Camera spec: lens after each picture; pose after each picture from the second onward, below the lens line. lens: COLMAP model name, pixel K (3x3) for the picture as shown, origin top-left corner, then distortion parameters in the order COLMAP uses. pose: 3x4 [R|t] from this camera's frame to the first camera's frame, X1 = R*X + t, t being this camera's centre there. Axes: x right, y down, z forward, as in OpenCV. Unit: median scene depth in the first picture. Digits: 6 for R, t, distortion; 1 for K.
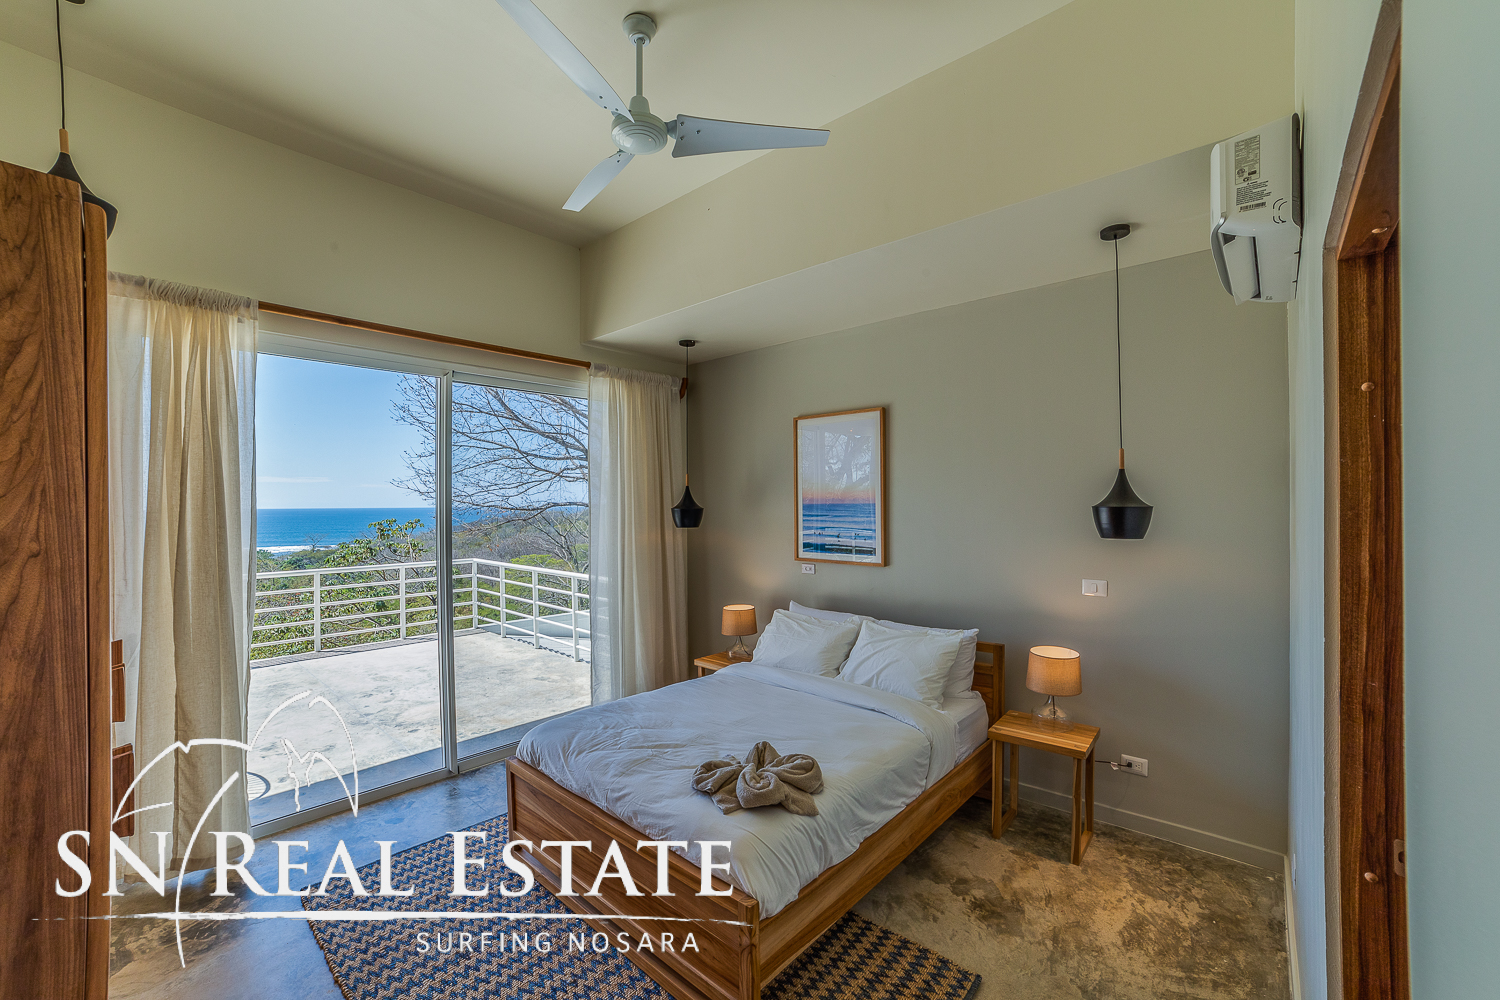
lens RADIAL K [[591.8, 0, 750.0], [0, 591.8, 500.0], [0, 0, 1]] dist [-0.088471, 0.034040]
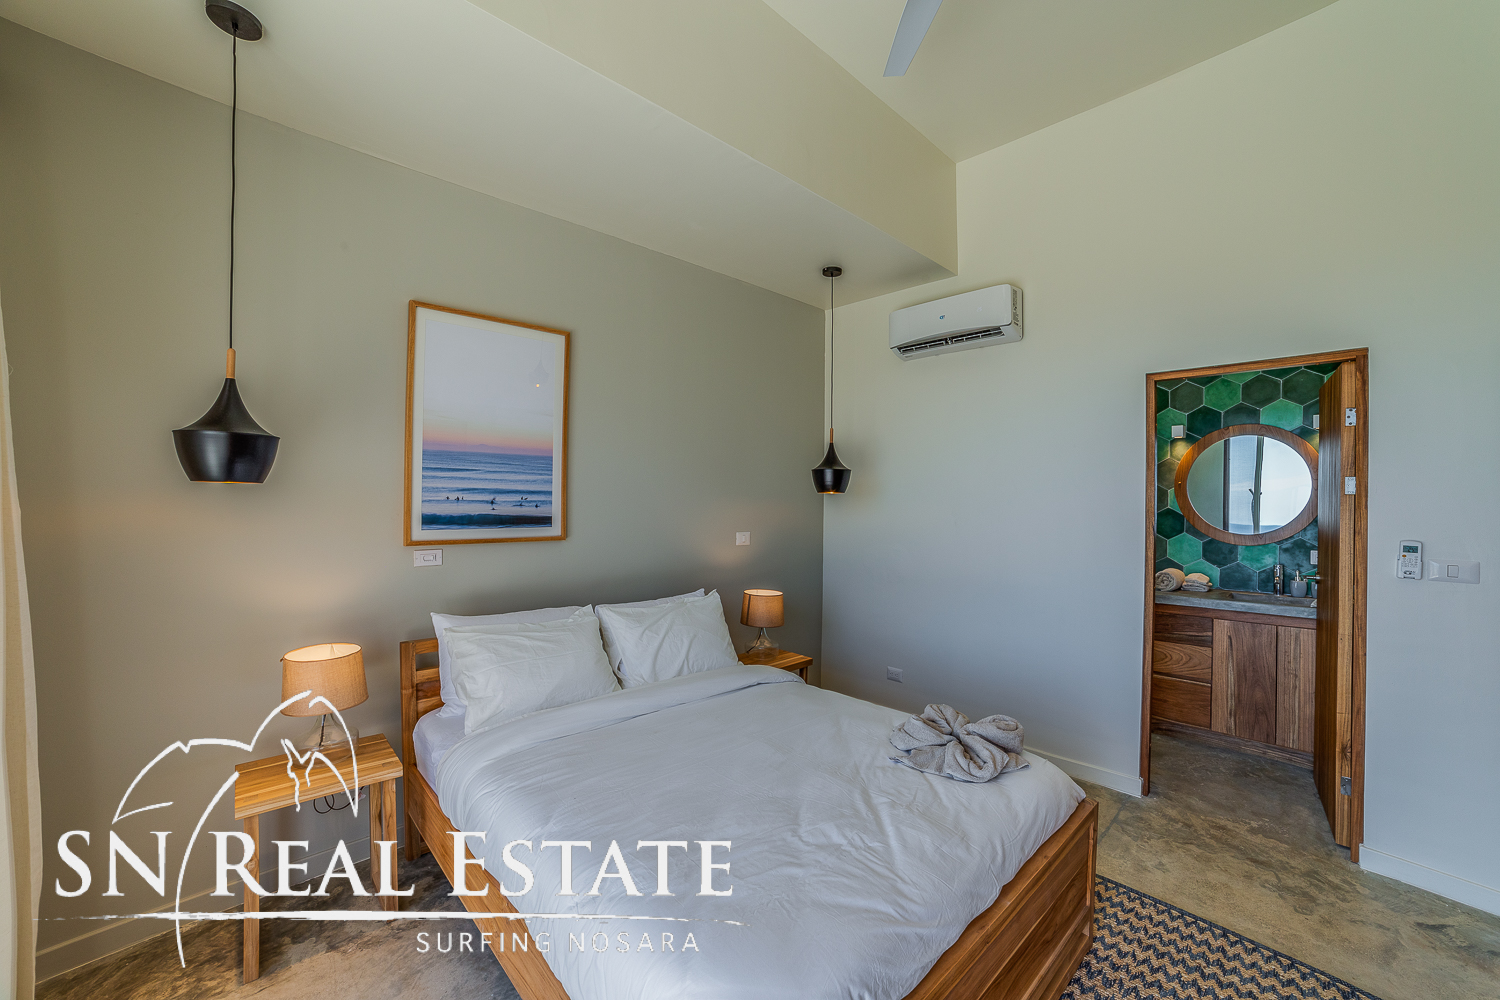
lens RADIAL K [[591.8, 0, 750.0], [0, 591.8, 500.0], [0, 0, 1]] dist [-0.088471, 0.034040]
pose [[0.092089, 0.003953, 0.995743, -0.506568], [-0.019416, 0.999809, -0.002174, 0.057666], [-0.995562, -0.019133, 0.092148, 0.685240]]
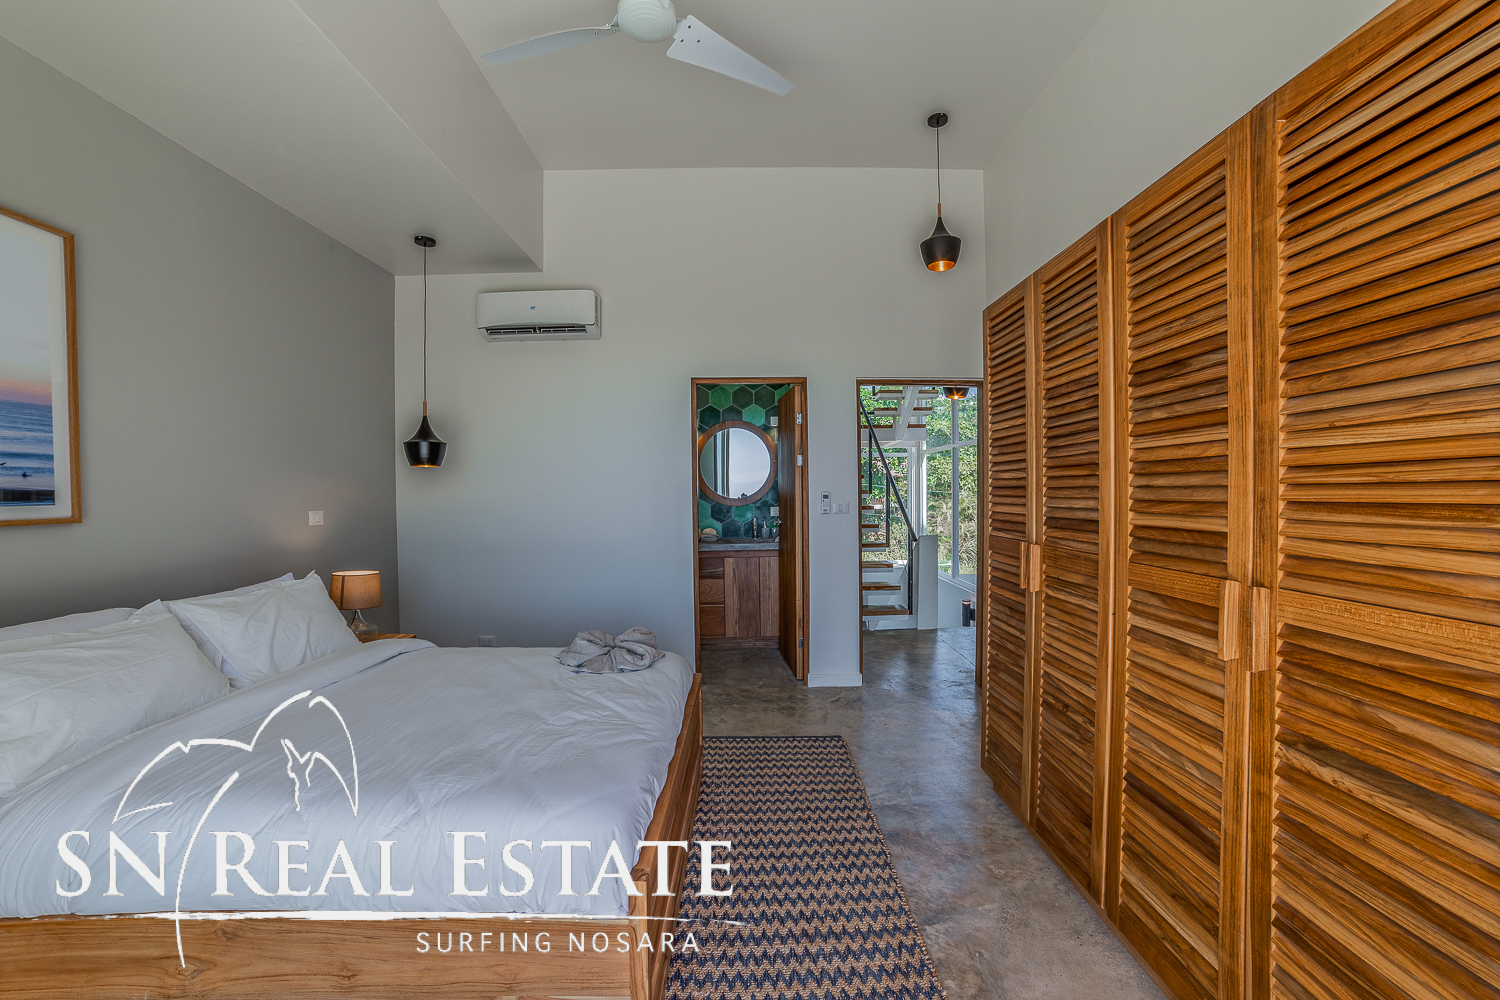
lens RADIAL K [[591.8, 0, 750.0], [0, 591.8, 500.0], [0, 0, 1]] dist [-0.088471, 0.034040]
pose [[-0.653040, -0.006669, 0.757294, -0.583715], [0.004647, 0.999907, 0.012813, 0.086789], [-0.757310, 0.011886, -0.652948, 0.856945]]
